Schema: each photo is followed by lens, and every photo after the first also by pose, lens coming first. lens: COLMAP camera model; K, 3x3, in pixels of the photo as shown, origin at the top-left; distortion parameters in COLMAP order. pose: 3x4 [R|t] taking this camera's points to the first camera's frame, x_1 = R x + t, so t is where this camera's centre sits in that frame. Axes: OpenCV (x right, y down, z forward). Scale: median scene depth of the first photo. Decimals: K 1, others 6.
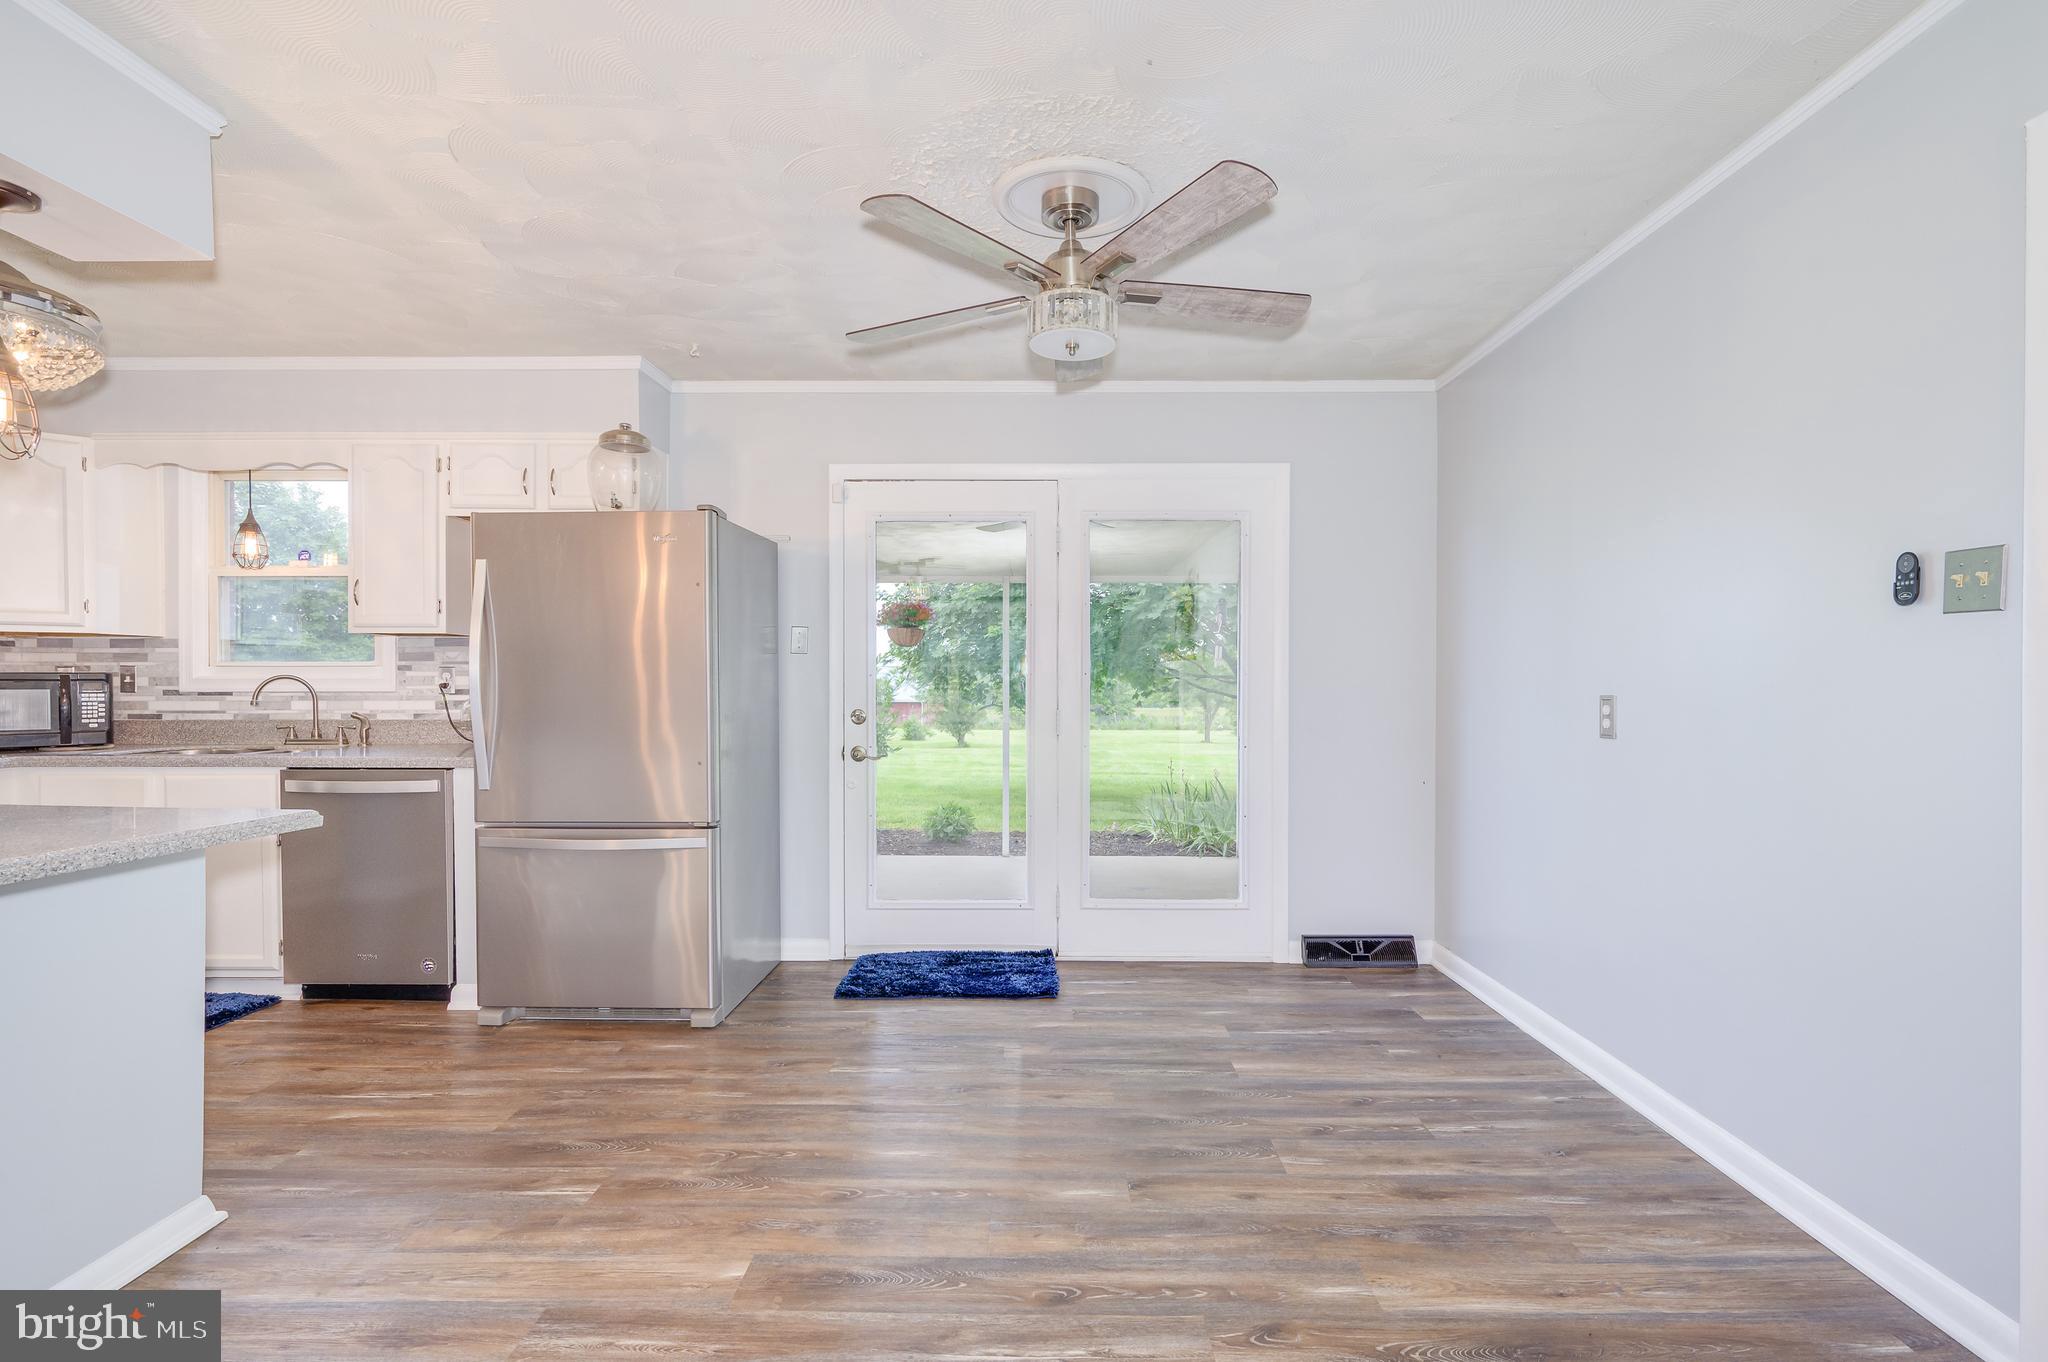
lens RADIAL K [[992.1, 0, 1046.7], [0, 992.1, 699.7], [0, 0, 1]] dist [-0.003162, -0.000717]
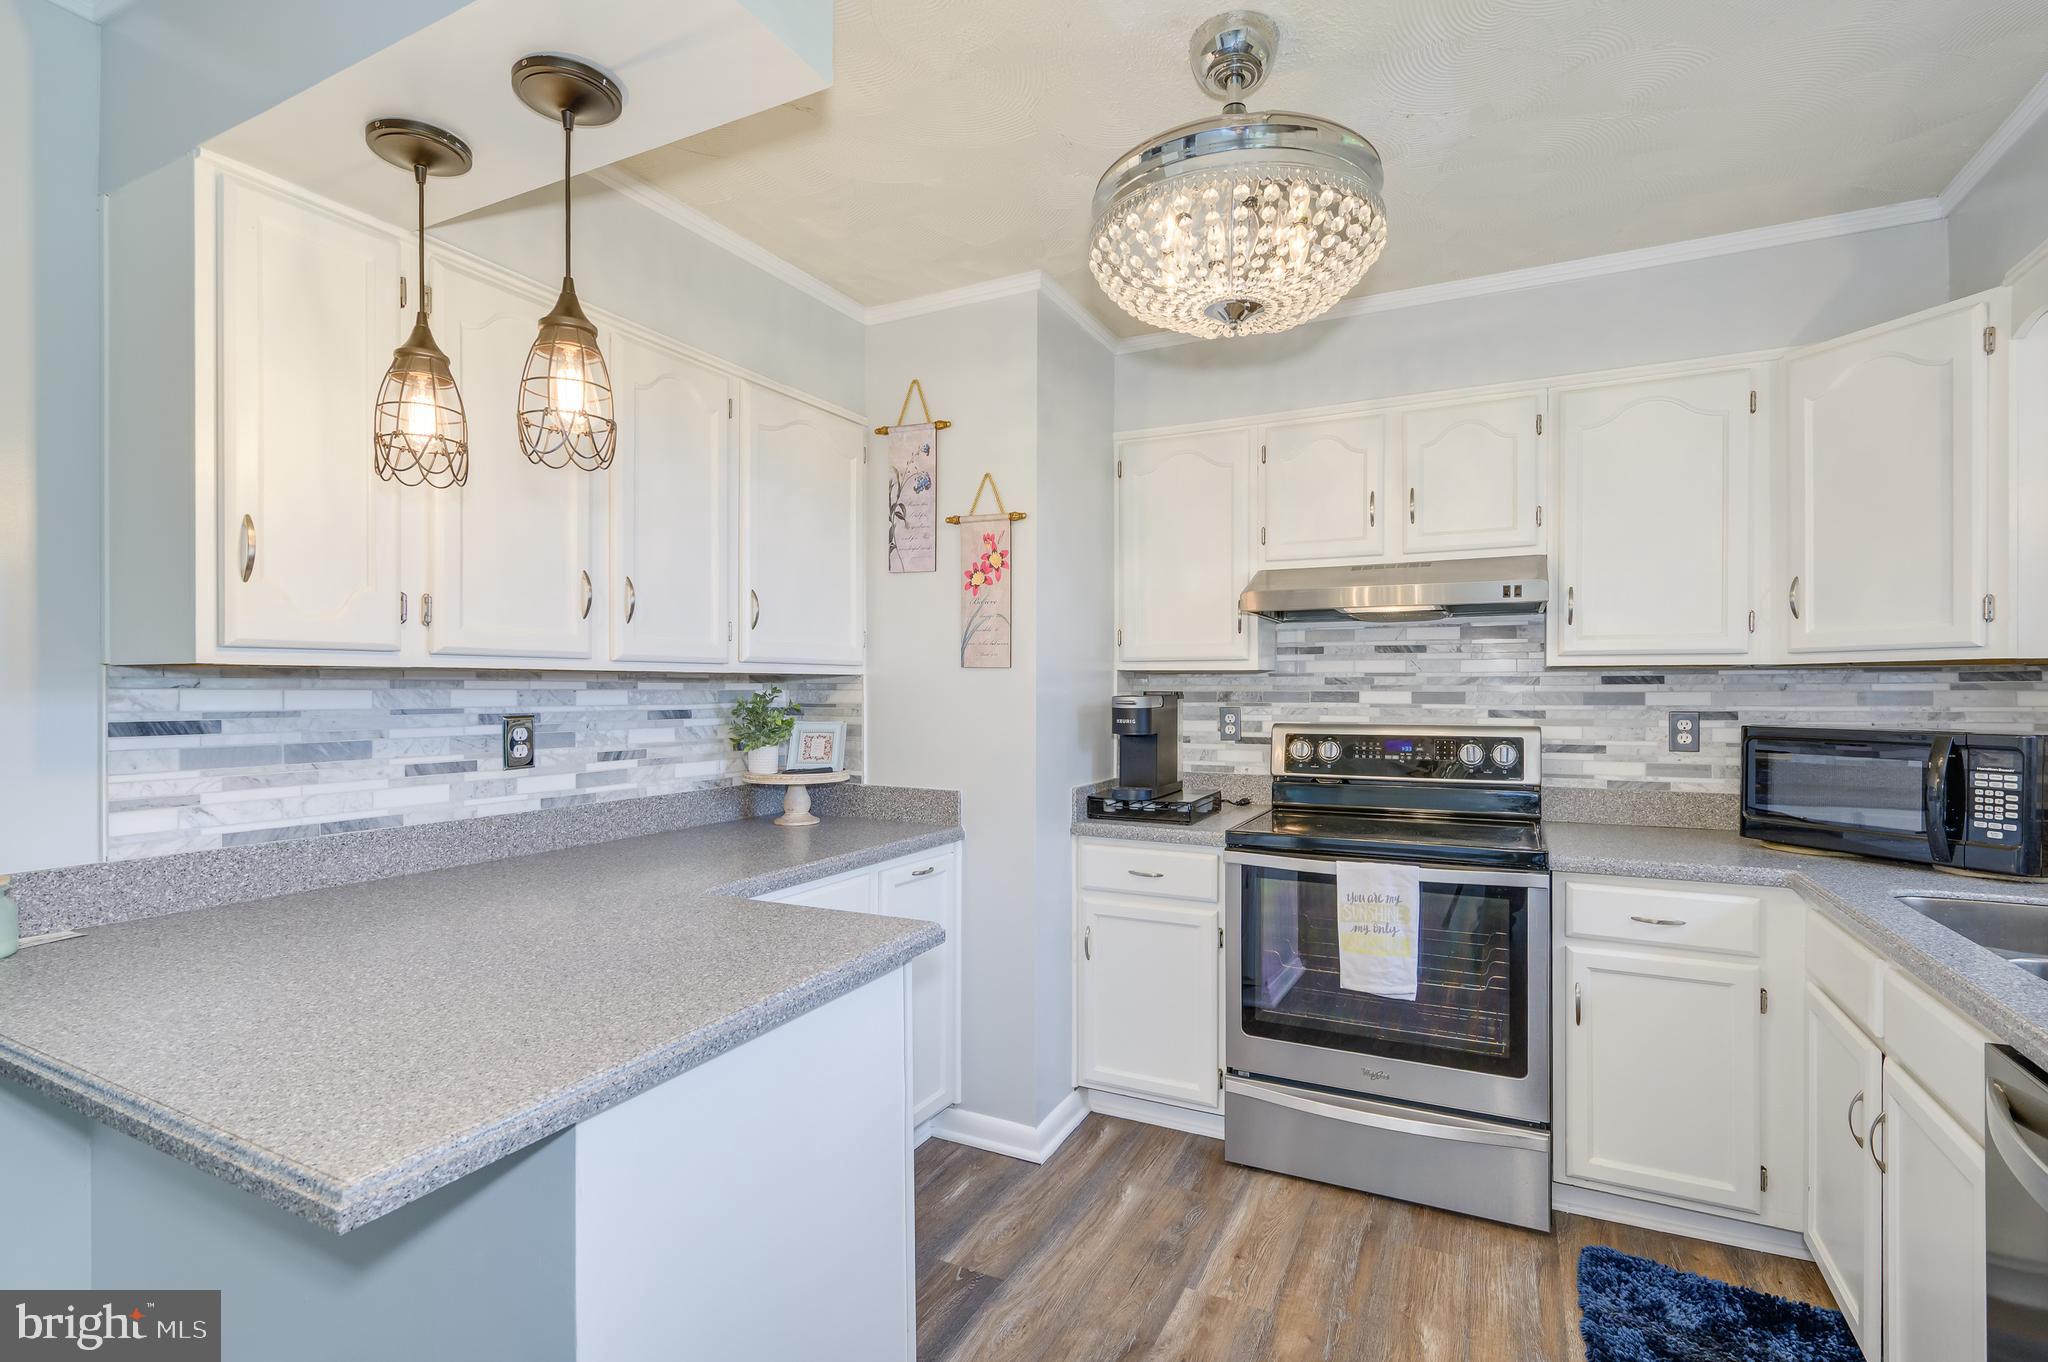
lens RADIAL K [[904.4, 0, 957.0], [0, 904.4, 688.3], [0, 0, 1]] dist [0.001232, -0.000367]
pose [[-0.450089, 0.000866, -0.892983, -0.288519], [-0.018440, 0.999777, 0.010264, -0.046357], [0.892793, 0.021086, -0.449973, 0.723488]]
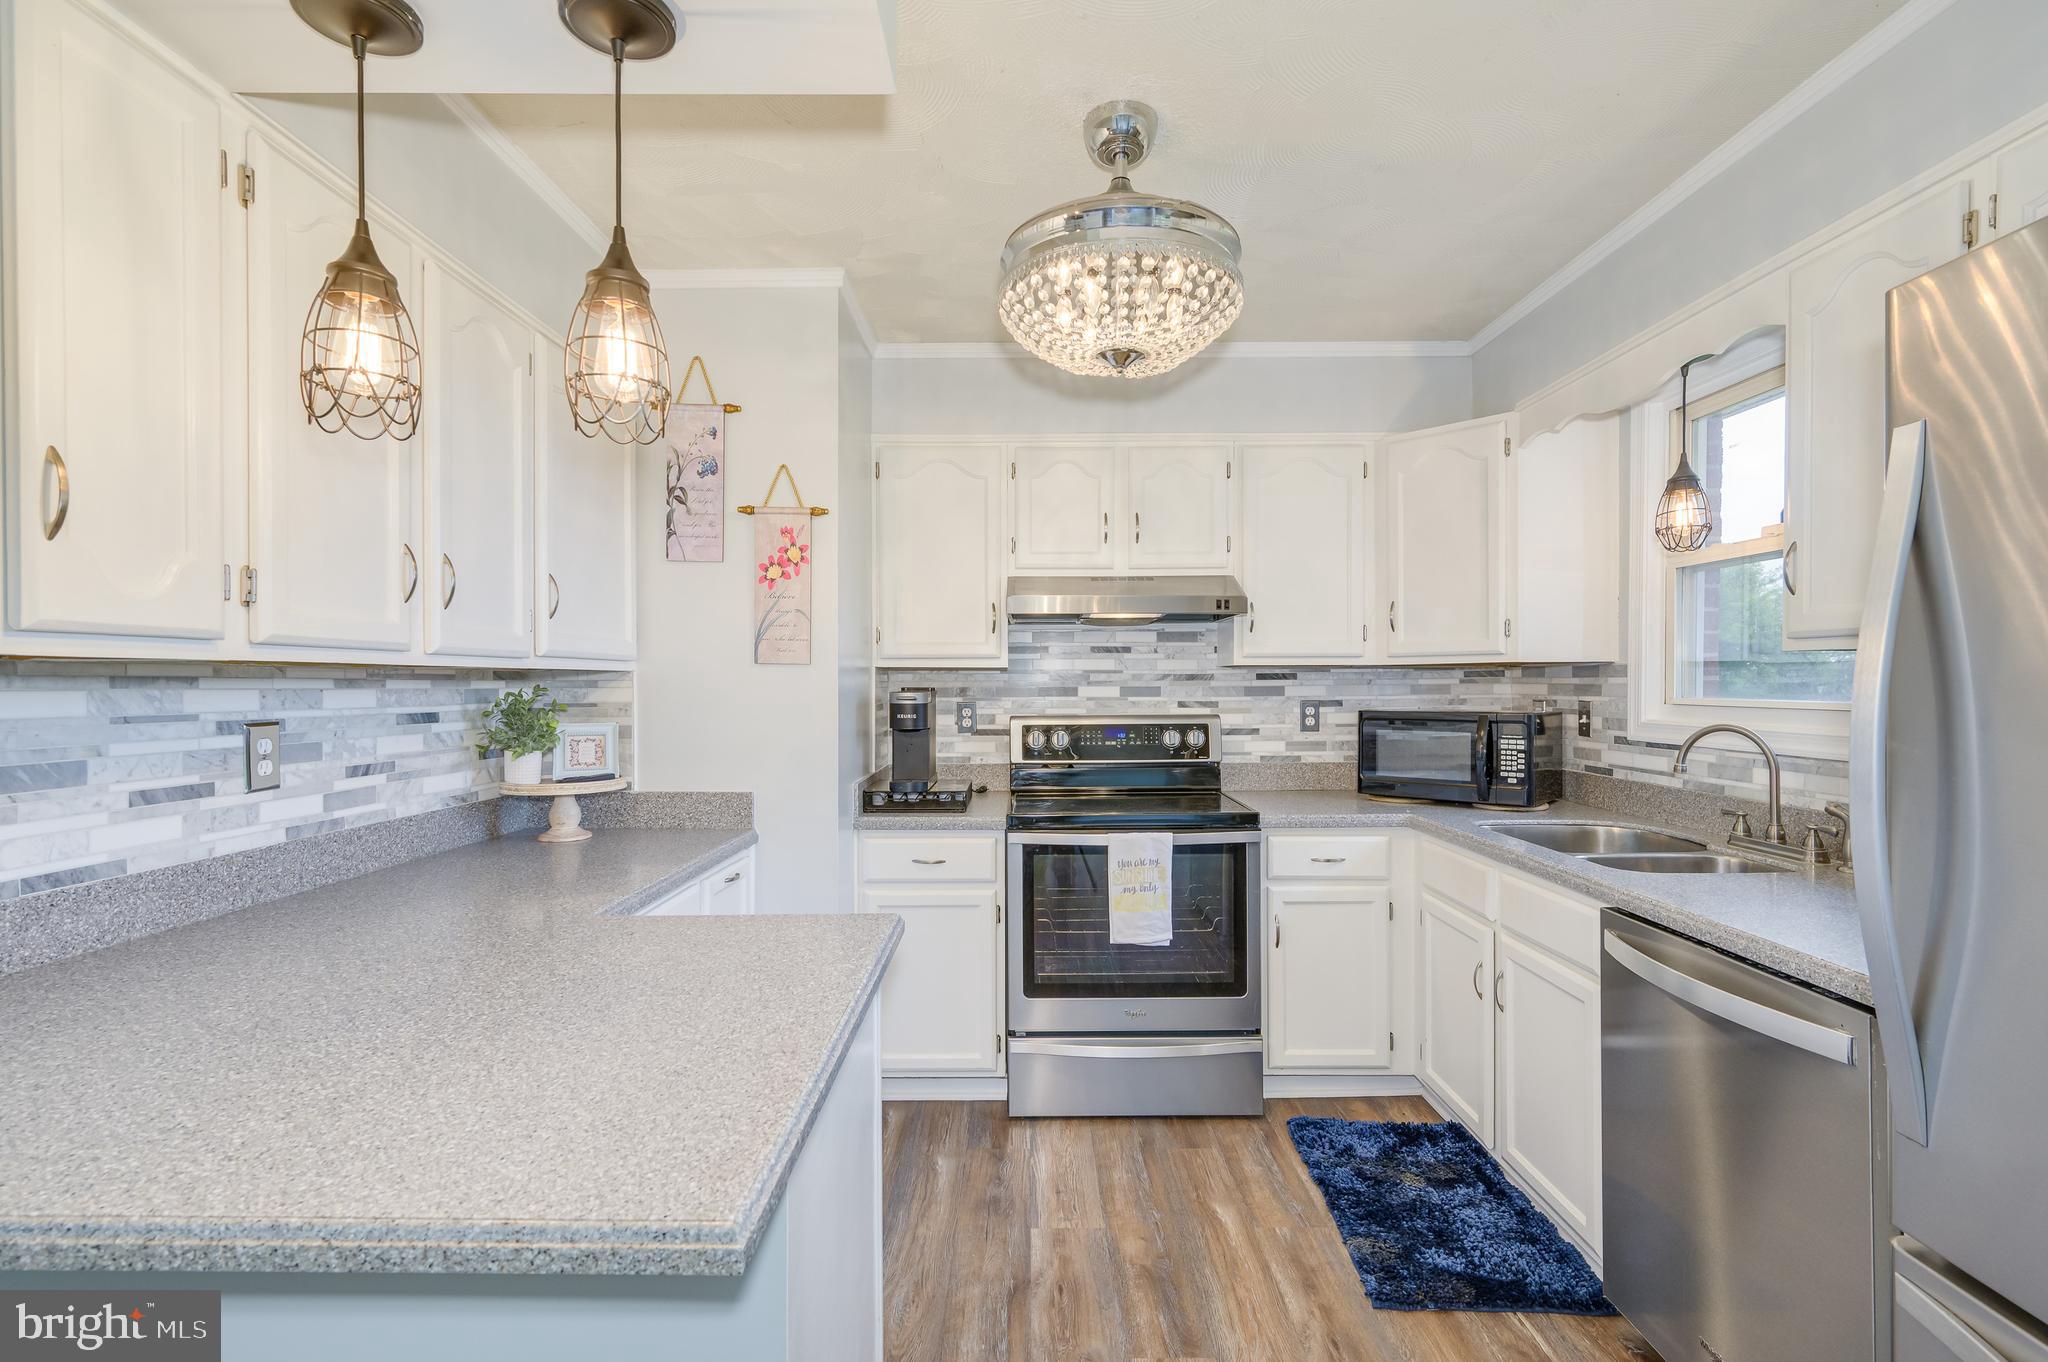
lens RADIAL K [[933.1, 0, 963.8], [0, 933.1, 685.0], [0, 0, 1]] dist [0.001504, -0.000075]
pose [[-0.015356, 0.002223, -0.999880, -0.222674], [-0.016844, 0.999855, 0.002482, -0.043733], [0.999740, 0.016881, -0.015316, 0.578260]]
